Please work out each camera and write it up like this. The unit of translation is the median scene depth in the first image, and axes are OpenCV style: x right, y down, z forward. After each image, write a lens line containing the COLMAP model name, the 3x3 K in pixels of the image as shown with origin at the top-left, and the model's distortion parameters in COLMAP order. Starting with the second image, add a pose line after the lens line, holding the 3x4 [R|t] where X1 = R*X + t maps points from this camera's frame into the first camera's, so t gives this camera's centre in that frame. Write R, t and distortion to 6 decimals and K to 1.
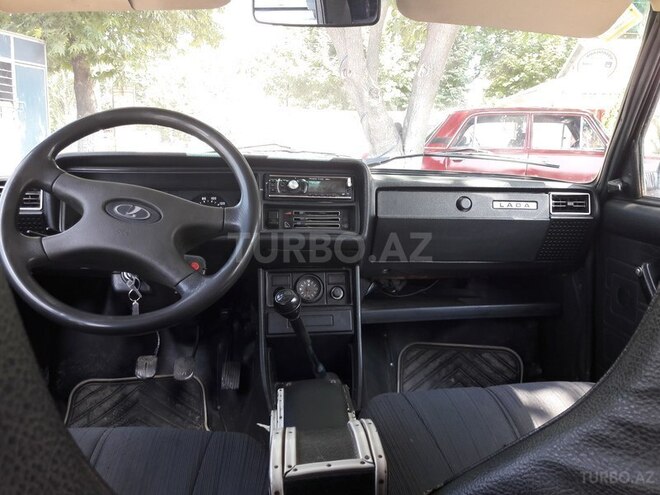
lens RADIAL K [[545.4, 0, 330.0], [0, 545.4, 247.5], [0, 0, 1]] dist [0.035400, -0.005401]
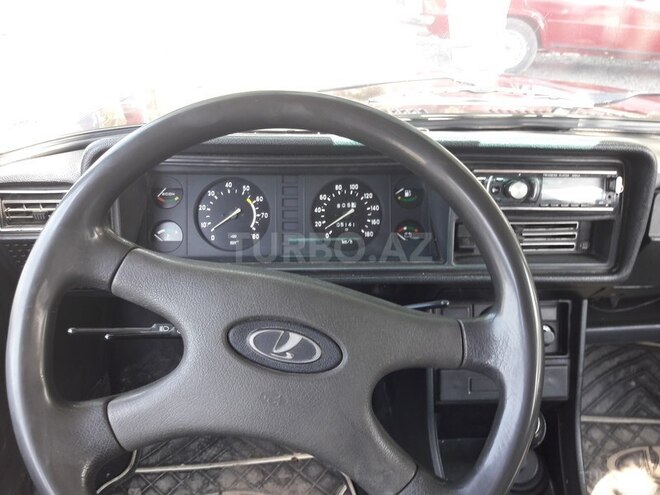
lens RADIAL K [[545.4, 0, 330.0], [0, 545.4, 247.5], [0, 0, 1]] dist [0.035400, -0.005401]
pose [[0.999257, 0.019943, -0.032971, -0.238604], [-0.009040, 0.953097, 0.302531, -0.226353], [0.037457, -0.302009, 0.952569, 0.445837]]
